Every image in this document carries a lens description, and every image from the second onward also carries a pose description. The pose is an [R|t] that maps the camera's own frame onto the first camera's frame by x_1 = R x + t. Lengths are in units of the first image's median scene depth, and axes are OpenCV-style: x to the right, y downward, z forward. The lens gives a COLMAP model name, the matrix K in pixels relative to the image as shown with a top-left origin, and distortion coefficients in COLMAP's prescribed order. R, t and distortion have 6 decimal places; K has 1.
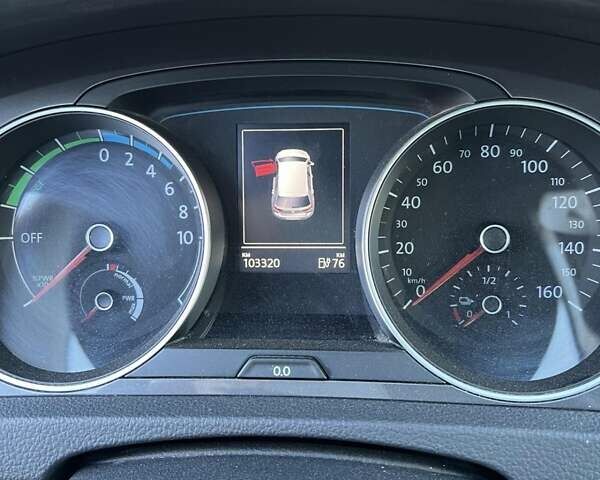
lens RADIAL K [[584.2, 0, 300.0], [0, 584.2, 240.0], [0, 0, 1]] dist [0.149905, -0.347984]
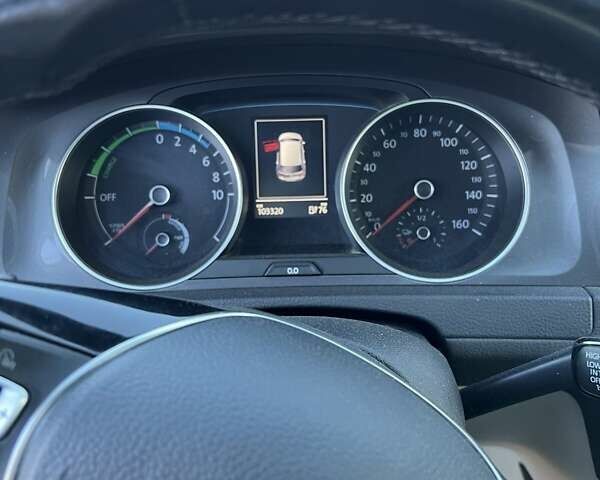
lens RADIAL K [[584.2, 0, 300.0], [0, 584.2, 240.0], [0, 0, 1]] dist [0.149905, -0.347984]
pose [[0.996553, -0.025766, 0.078852, -0.112551], [0.025931, 0.999663, -0.001079, 0.118719], [-0.078797, 0.003120, 0.996886, -0.483824]]
